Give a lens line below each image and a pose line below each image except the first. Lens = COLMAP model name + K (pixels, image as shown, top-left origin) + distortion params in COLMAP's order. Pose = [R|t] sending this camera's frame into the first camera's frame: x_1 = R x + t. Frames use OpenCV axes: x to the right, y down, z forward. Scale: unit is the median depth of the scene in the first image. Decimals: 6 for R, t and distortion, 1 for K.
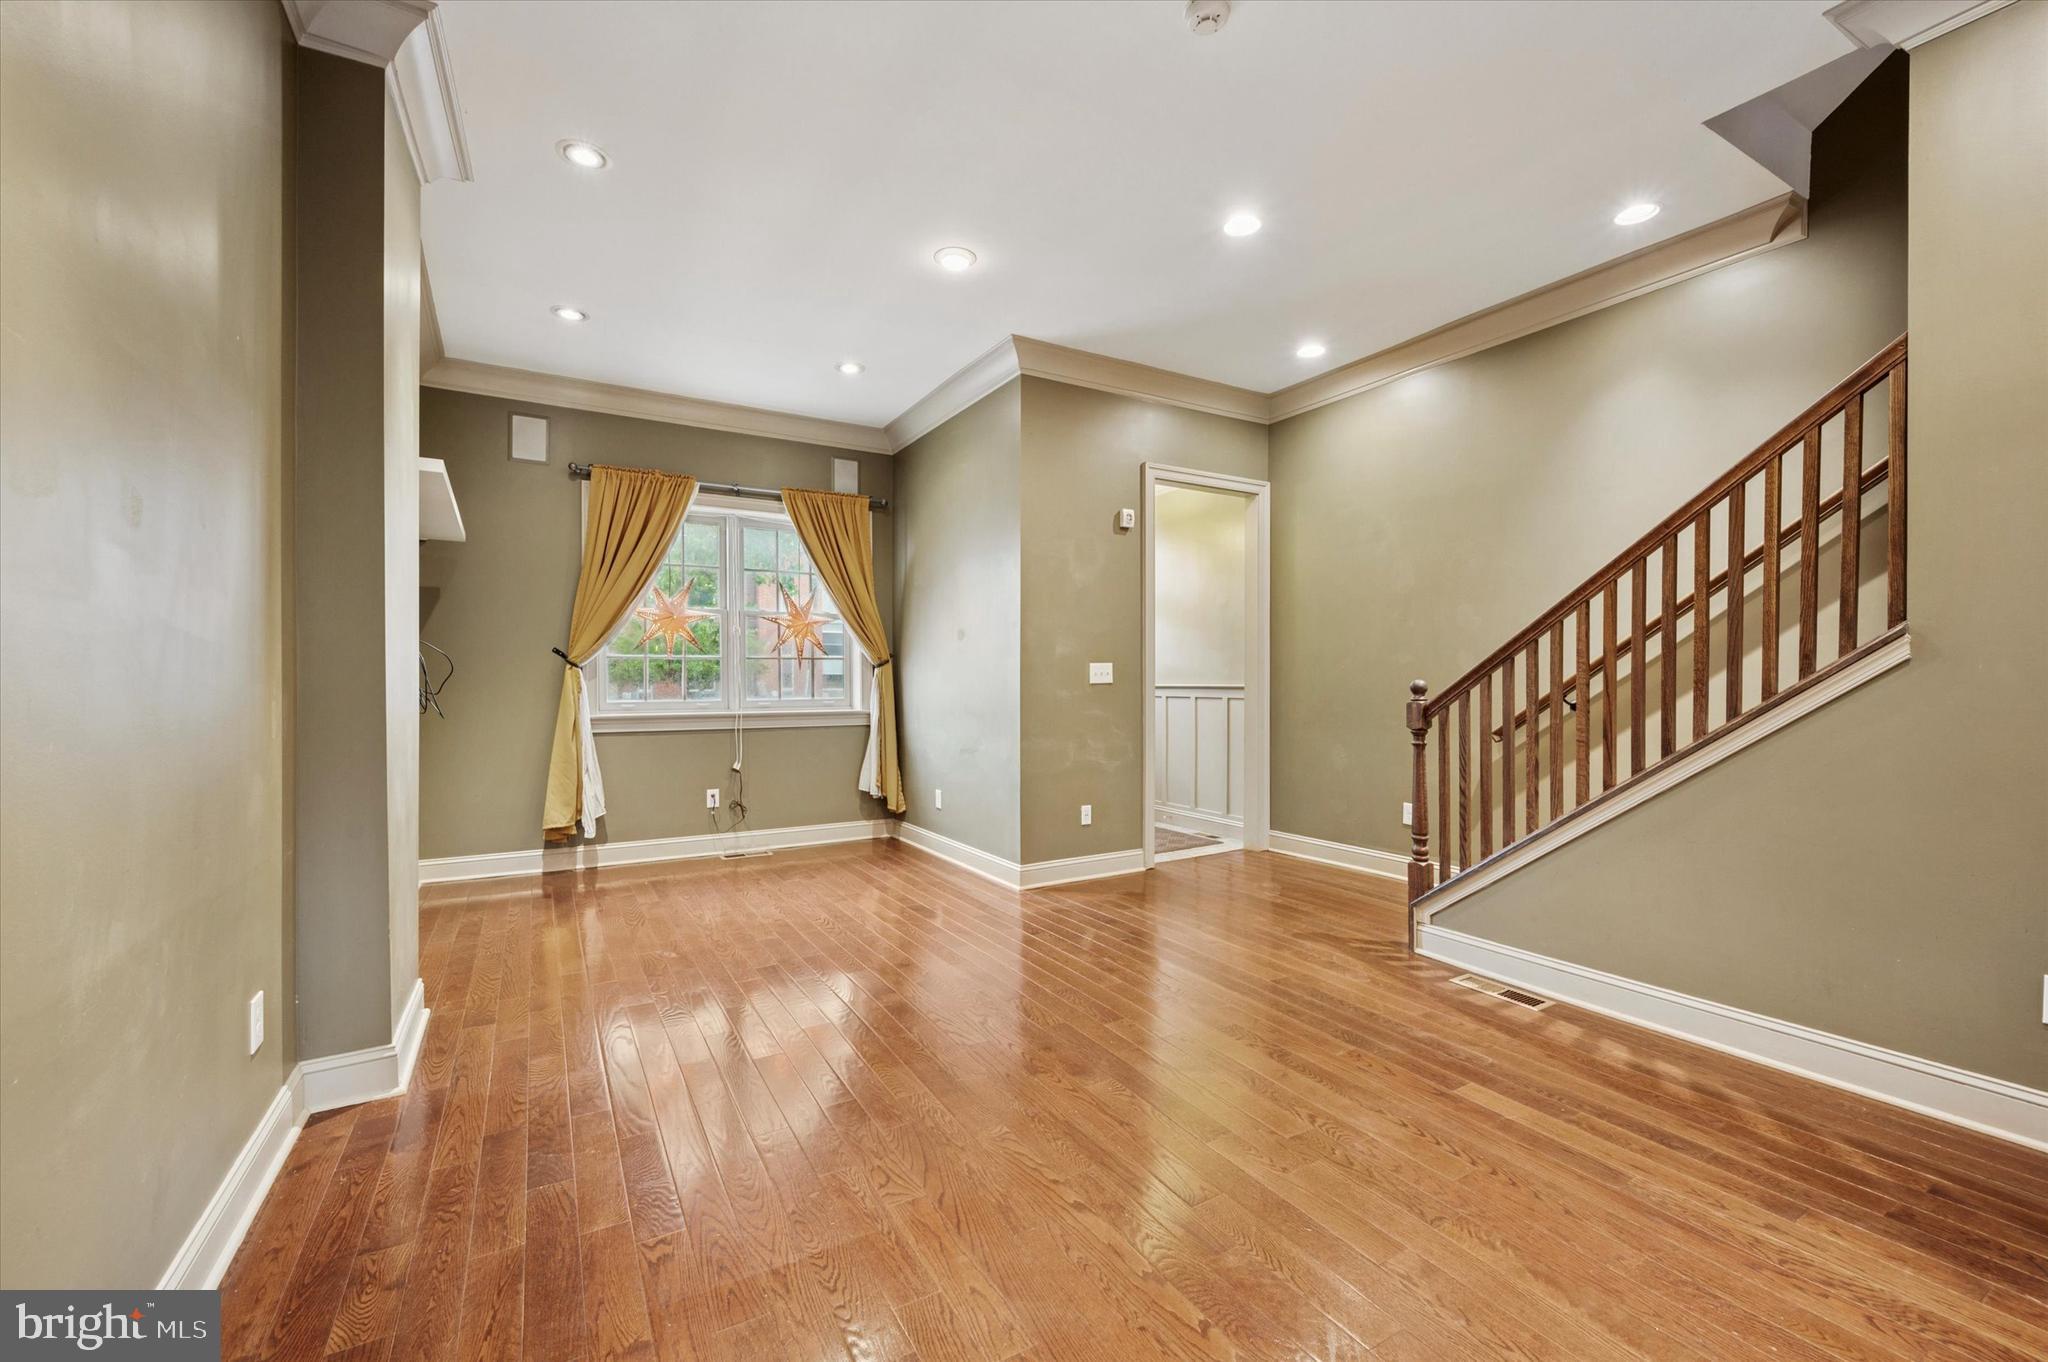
lens RADIAL K [[806.2, 0, 1026.8], [0, 806.2, 682.3], [0, 0, 1]] dist [0.002277, -0.000193]
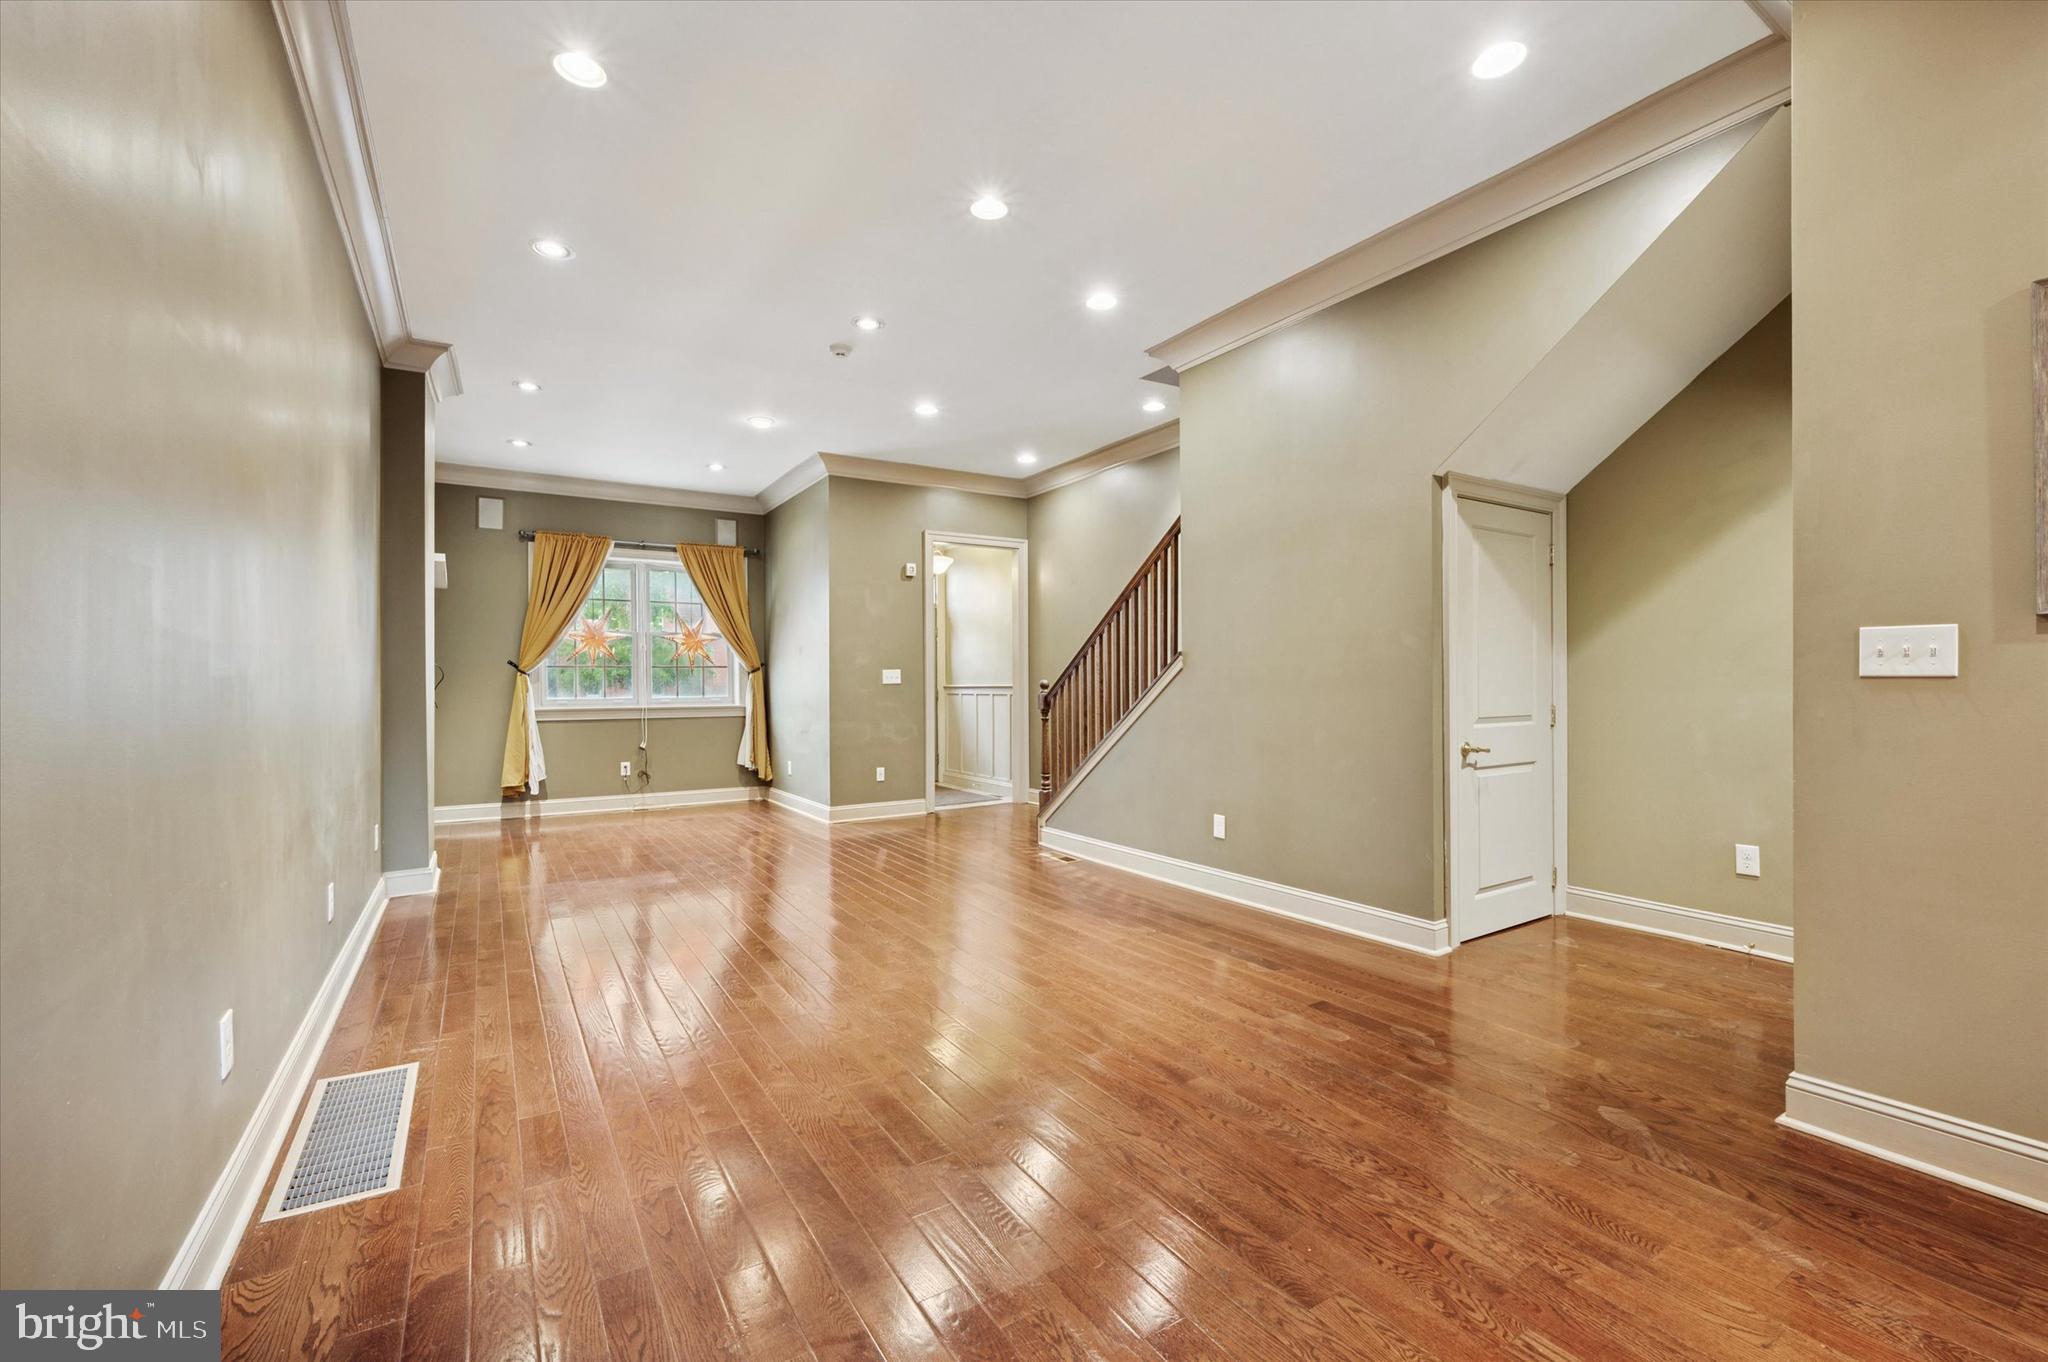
lens RADIAL K [[830.7, 0, 1021.0], [0, 830.7, 682.7], [0, 0, 1]] dist [-0.001447, 0.000130]
pose [[0.999593, -0.004898, 0.028095, 0.265414], [0.005009, 0.999980, -0.003871, 0.006040], [-0.028075, 0.004010, 0.999598, -0.470521]]
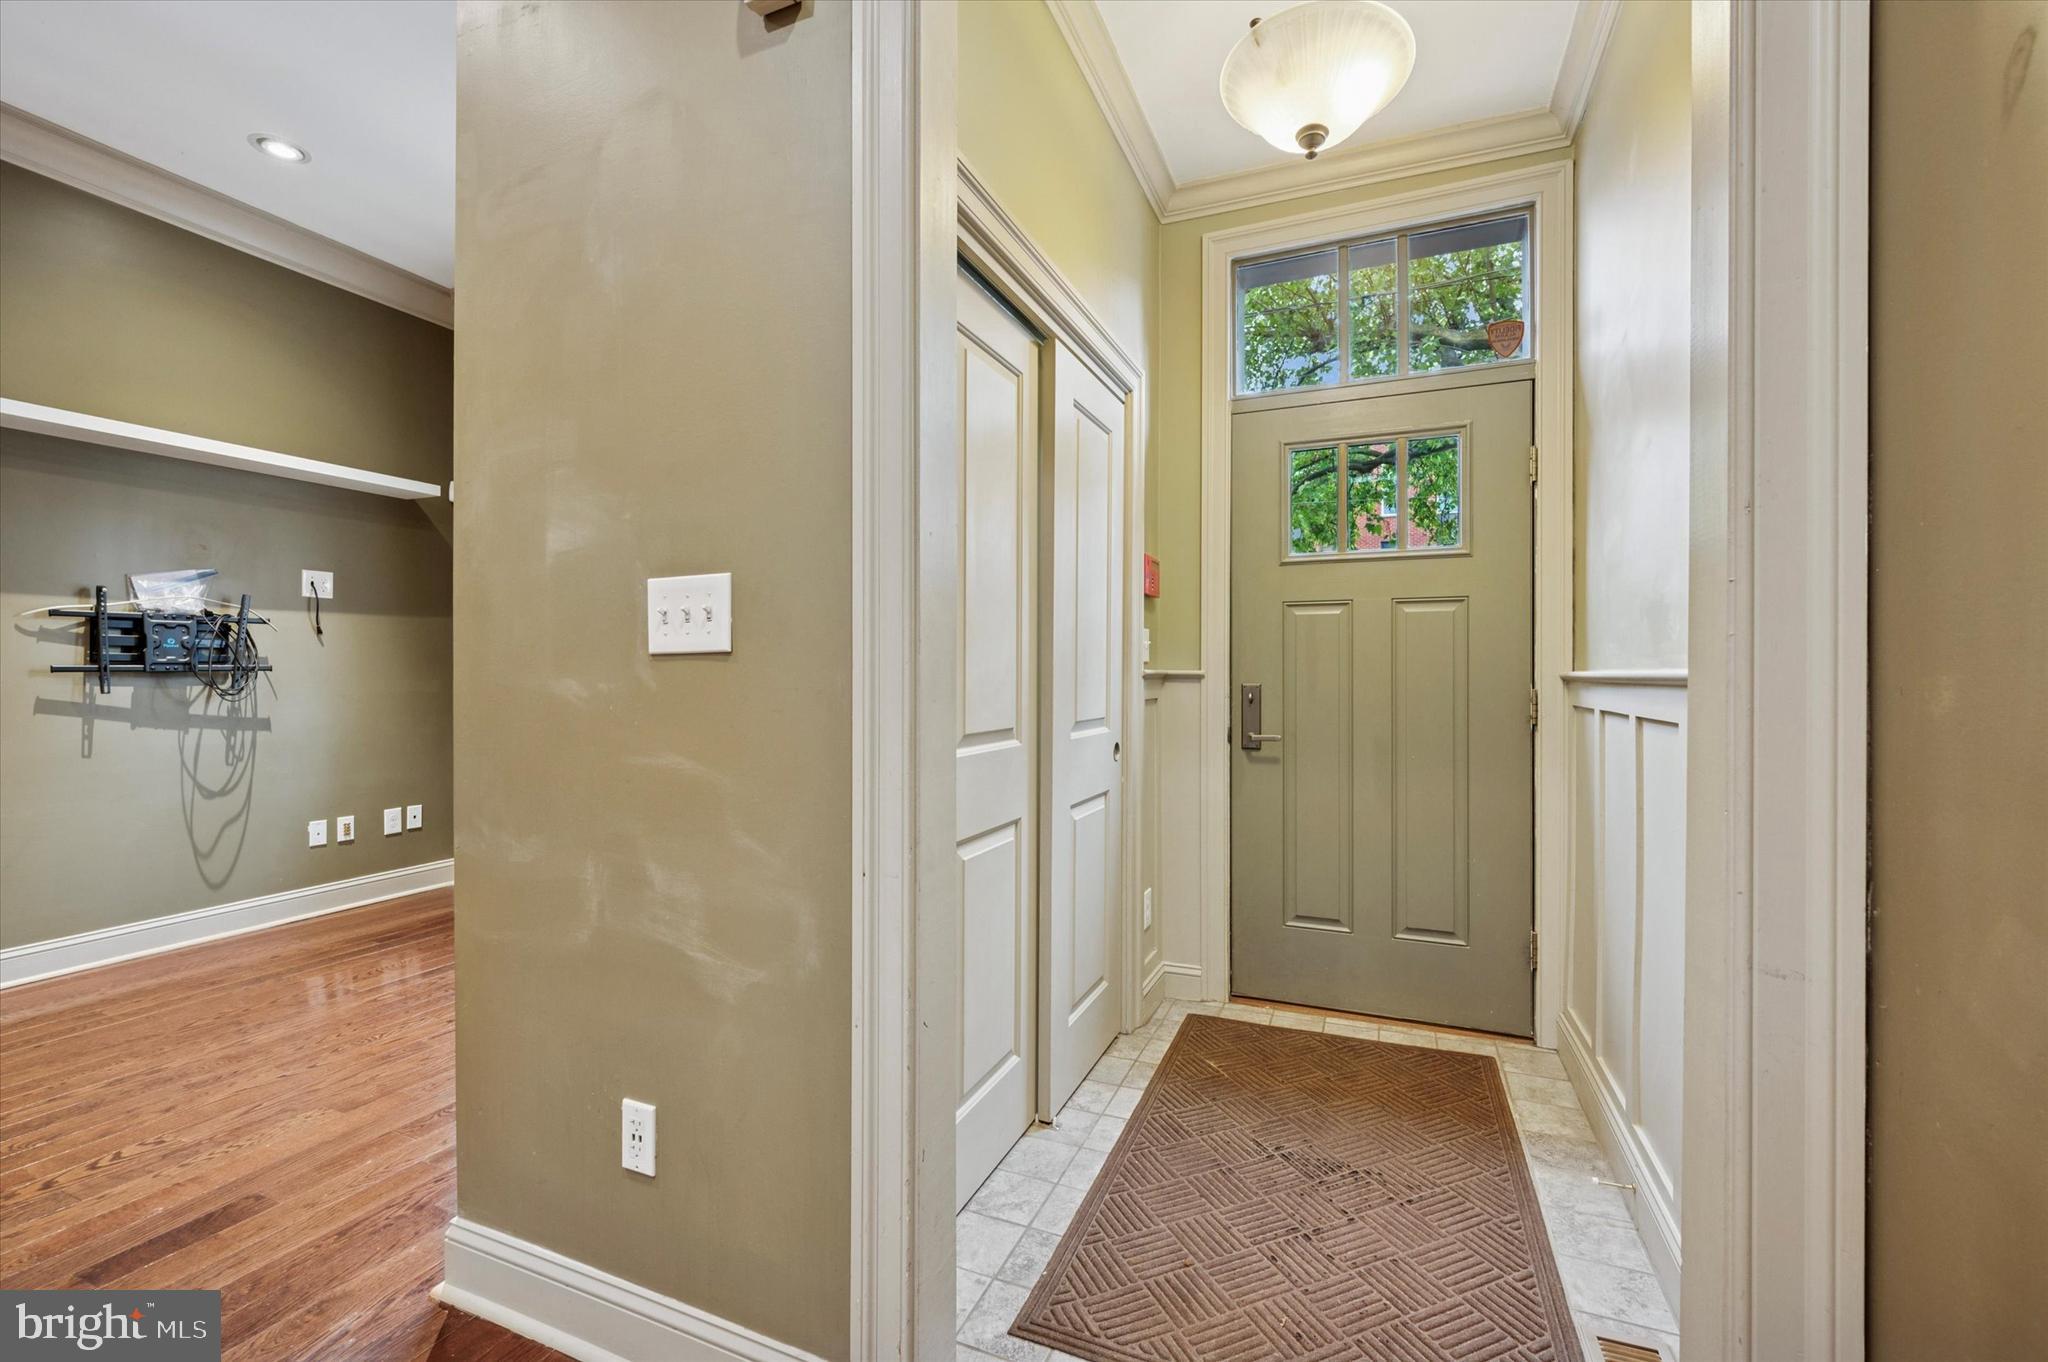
lens RADIAL K [[830.7, 0, 1032.3], [0, 830.7, 680.7], [0, 0, 1]] dist [-0.001447, 0.000130]
pose [[0.598601, 0.004122, -0.801037, 0.350493], [-0.005607, 0.999984, 0.000956, 0.009127], [0.801028, 0.003919, 0.598614, 0.871670]]
